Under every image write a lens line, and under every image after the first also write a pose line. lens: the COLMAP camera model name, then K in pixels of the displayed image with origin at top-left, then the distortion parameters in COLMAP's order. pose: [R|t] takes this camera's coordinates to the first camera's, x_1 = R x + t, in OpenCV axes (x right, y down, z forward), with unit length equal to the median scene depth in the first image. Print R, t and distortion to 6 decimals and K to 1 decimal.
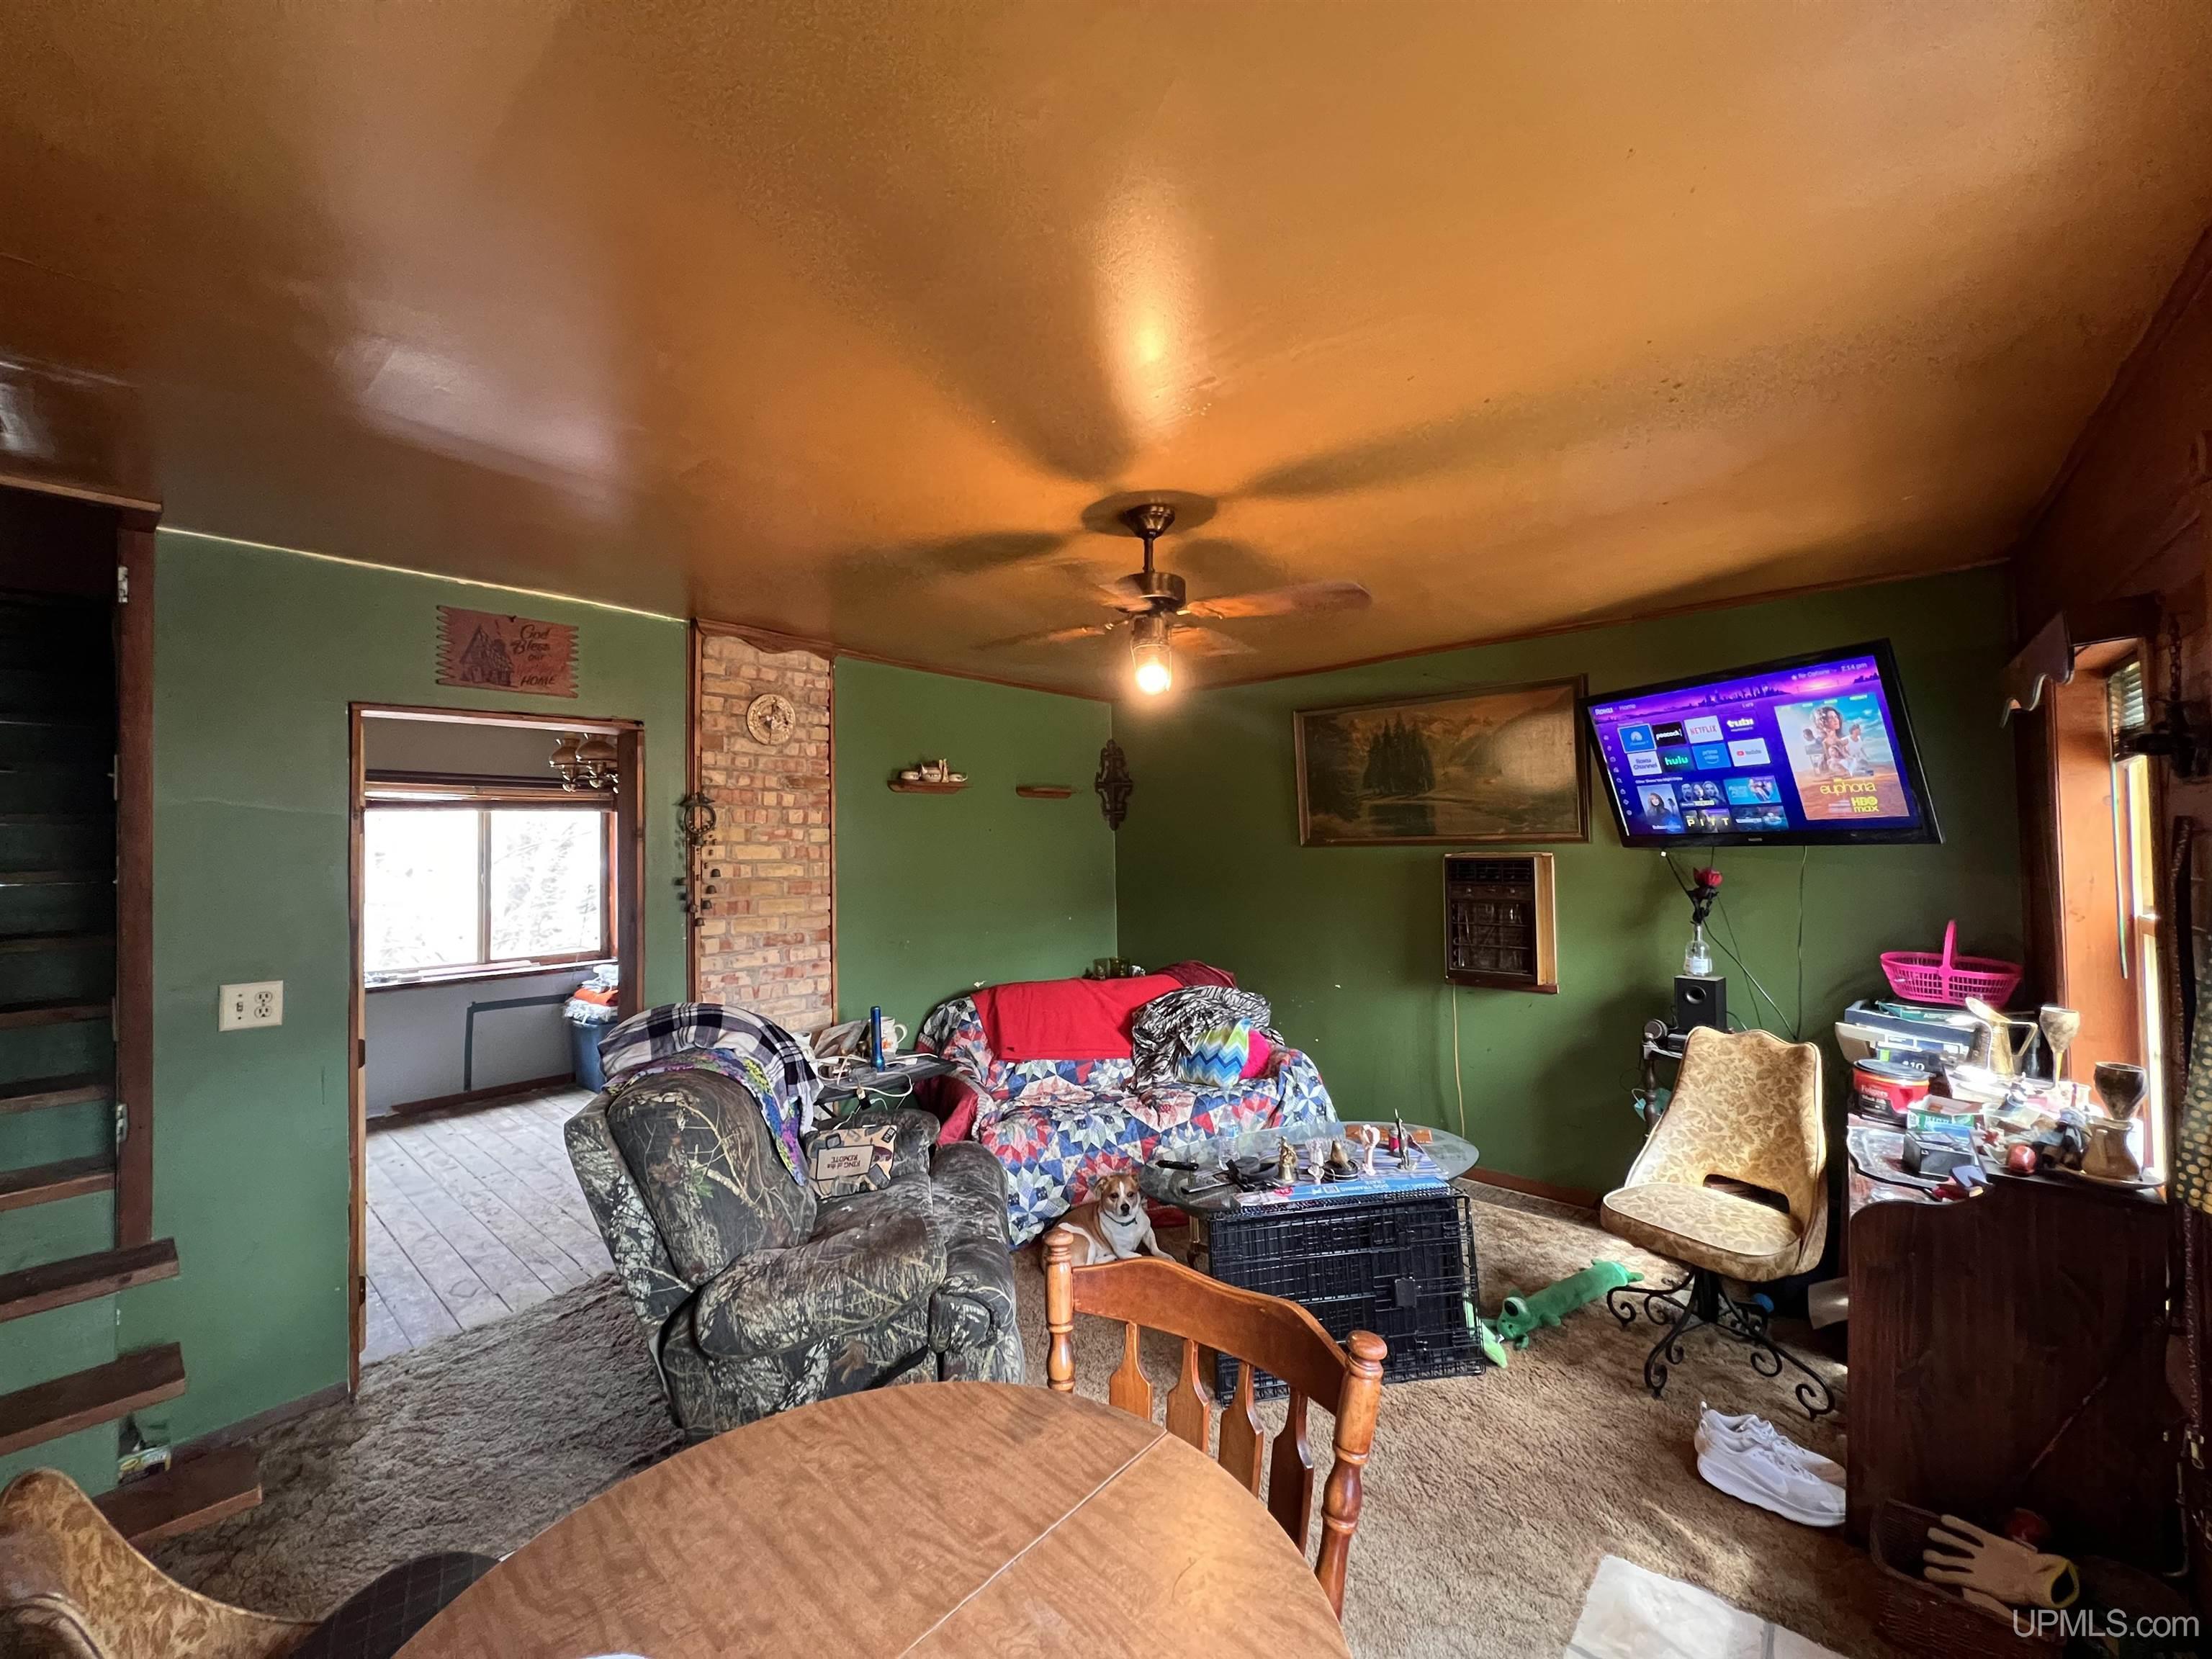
lens RADIAL K [[887.7, 0, 1104.7], [0, 887.7, 822.6], [0, 0, 1]] dist [-0.003146, 0.000465]
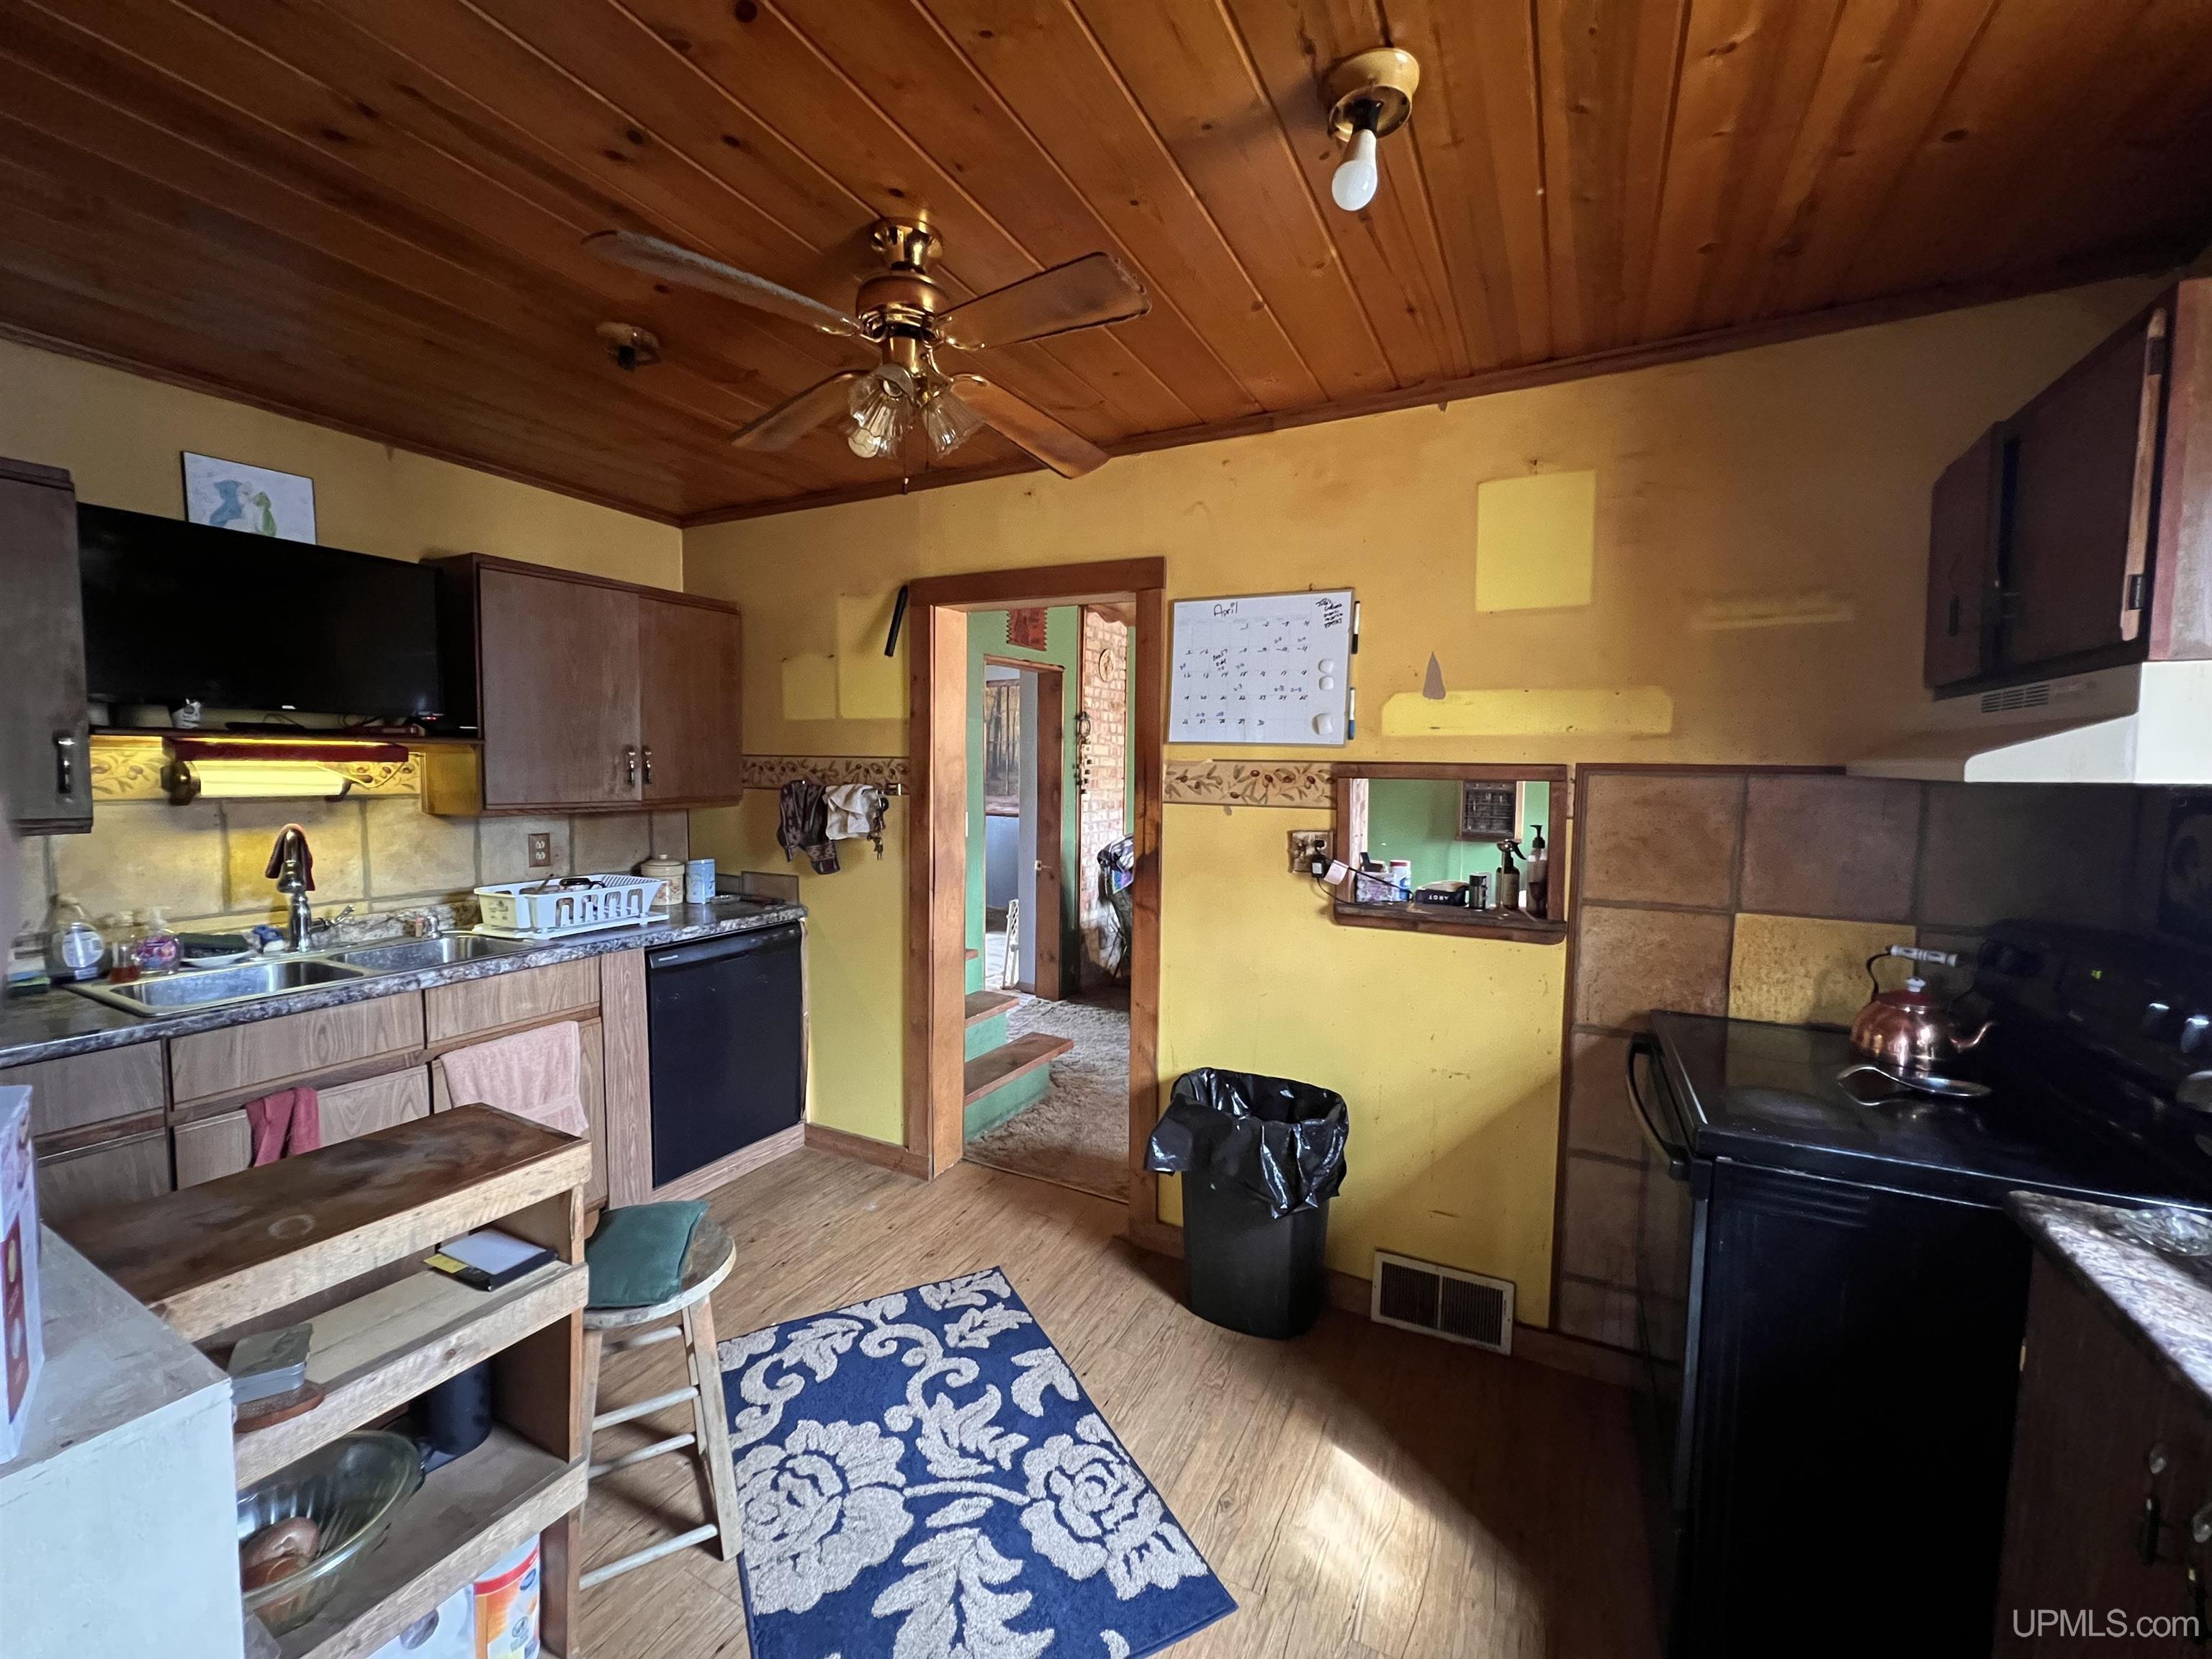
lens RADIAL K [[887.7, 0, 1110.0], [0, 887.7, 824.4], [0, 0, 1]] dist [-0.003146, 0.000465]
pose [[0.969779, 0.016503, 0.243427, -0.760179], [-0.040514, 0.994751, 0.093963, 0.016060], [-0.240599, -0.100986, 0.965357, -0.558740]]
